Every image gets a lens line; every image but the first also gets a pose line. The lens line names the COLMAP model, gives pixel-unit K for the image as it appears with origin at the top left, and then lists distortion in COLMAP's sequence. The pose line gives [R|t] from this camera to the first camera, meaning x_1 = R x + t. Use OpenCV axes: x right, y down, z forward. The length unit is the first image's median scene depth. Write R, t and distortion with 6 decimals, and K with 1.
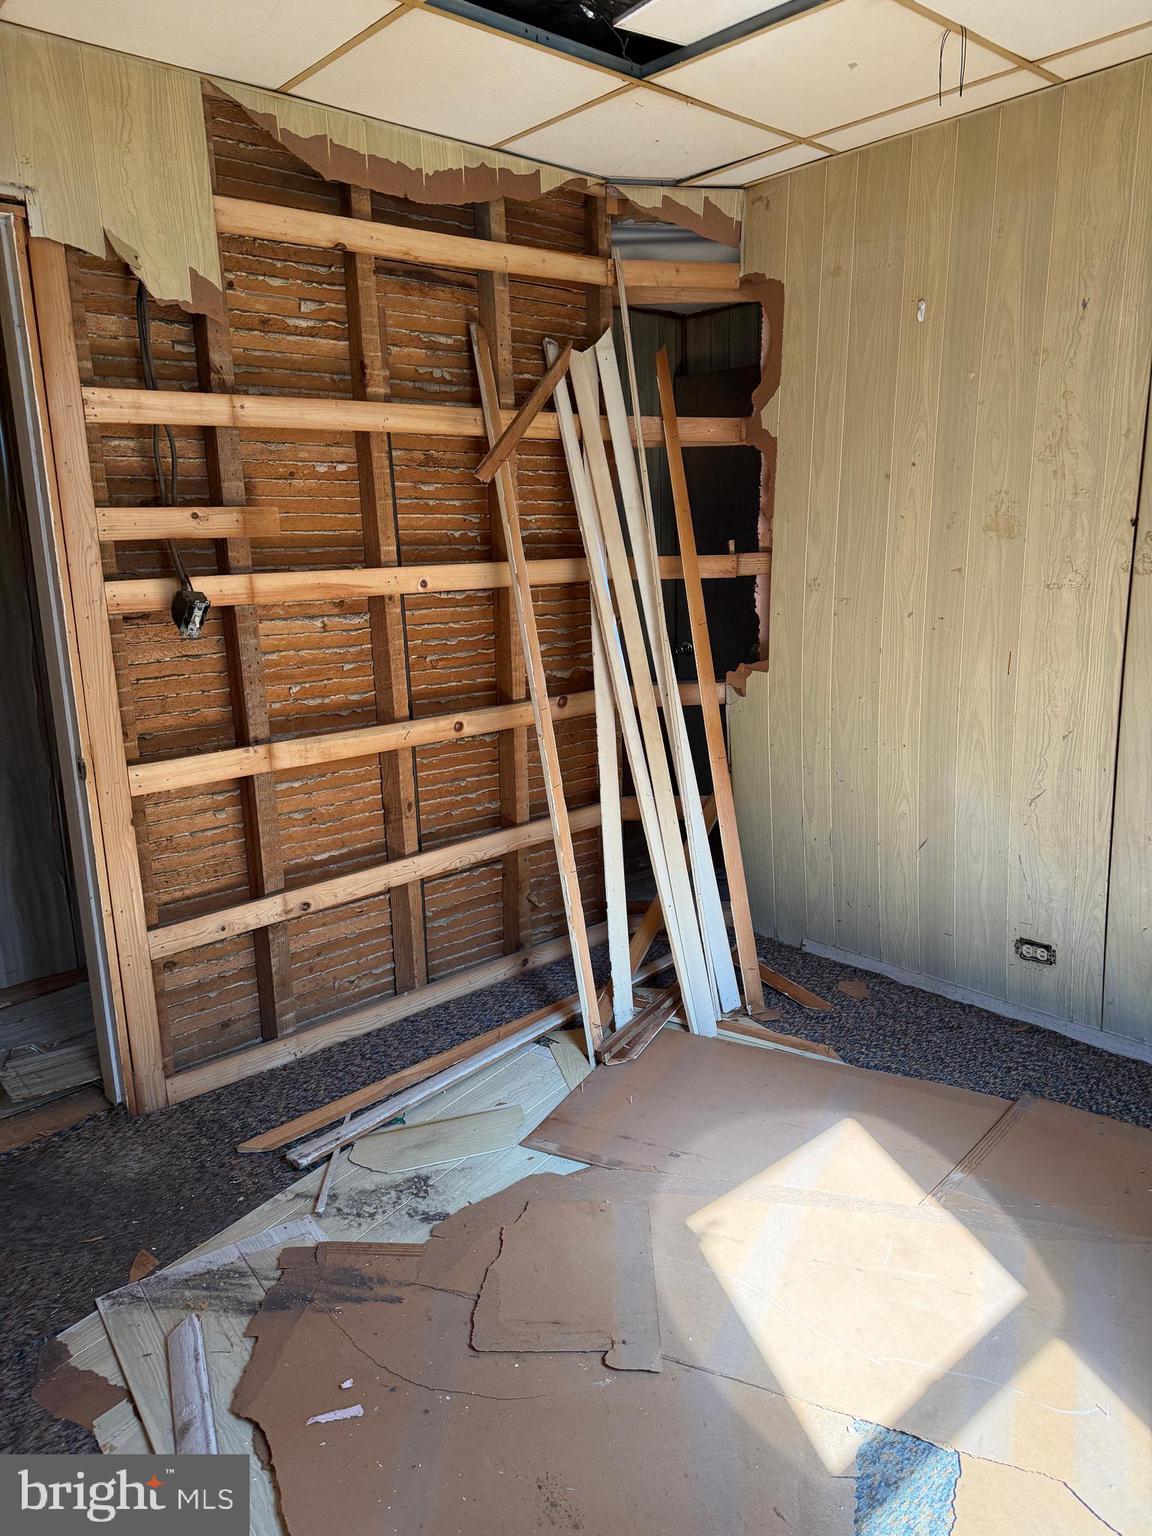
lens RADIAL K [[1088.8, 0, 571.5], [0, 1088.8, 779.8], [0, 0, 1]] dist [0.021435, -0.030146]
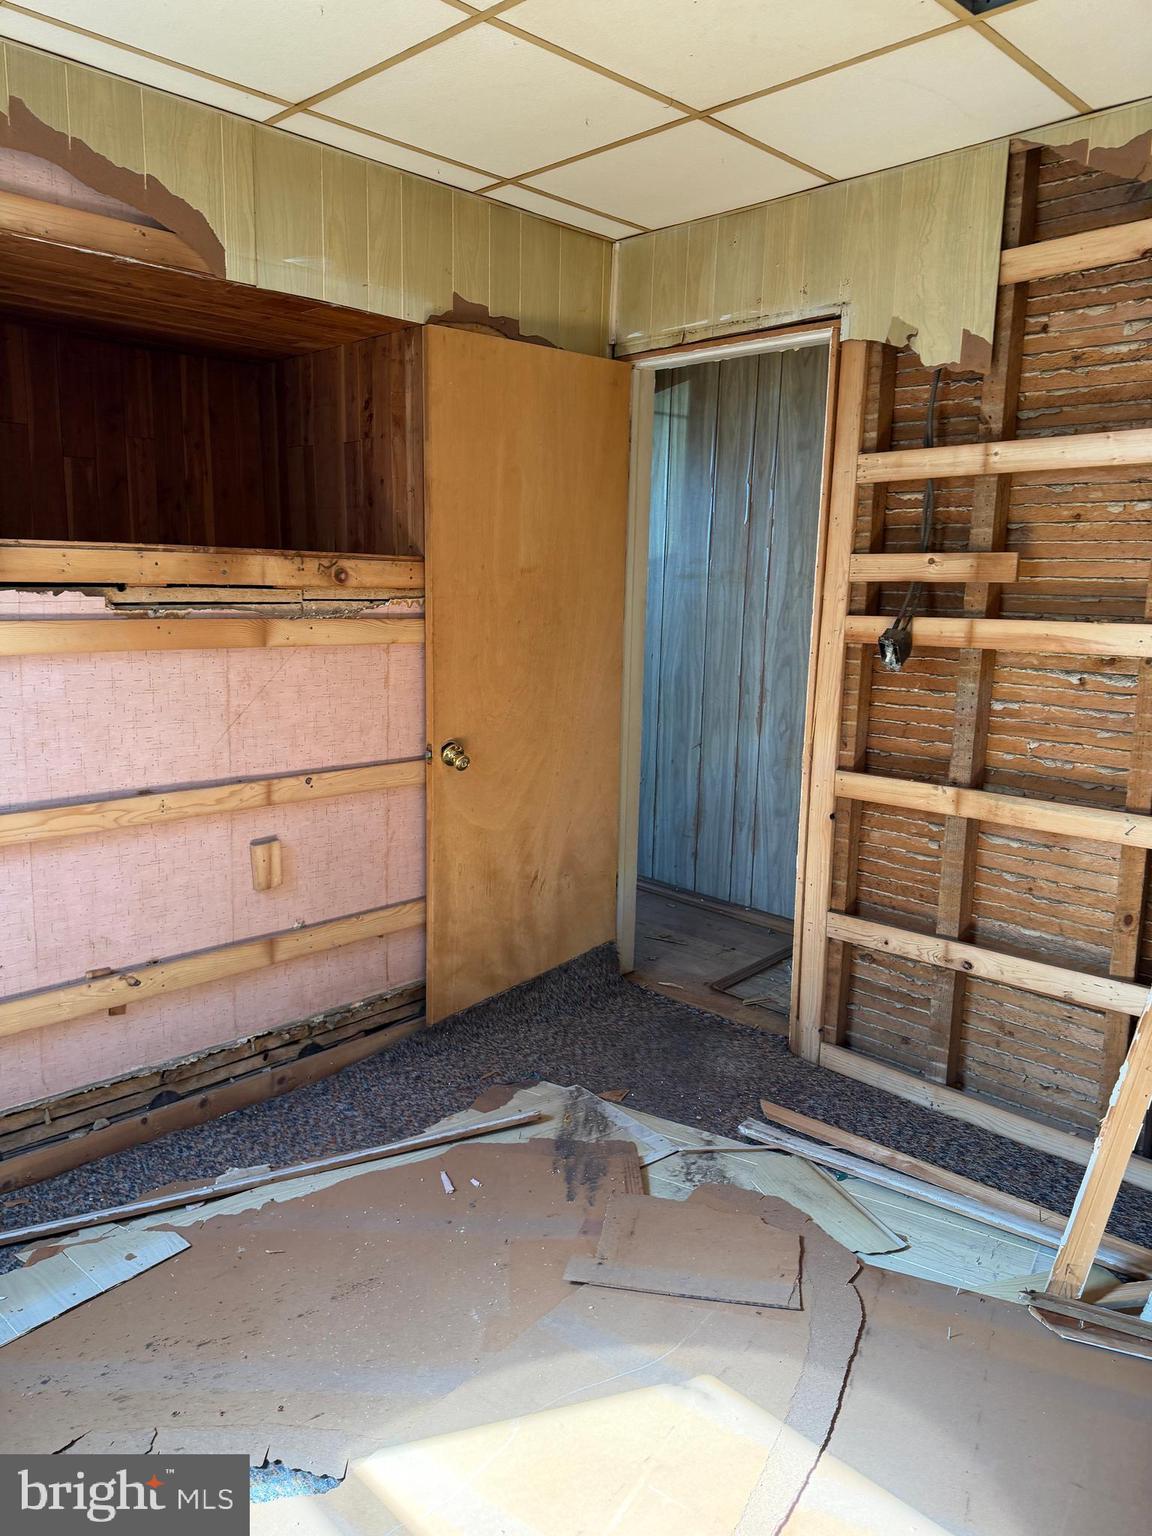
lens RADIAL K [[1088.8, 0, 567.8], [0, 1088.8, 767.1], [0, 0, 1]] dist [0.021435, -0.030146]
pose [[0.037344, 0.199744, -0.979136, 0.729584], [-0.236922, 0.953653, 0.185509, -0.162764], [0.970811, 0.225052, 0.082937, 0.609539]]
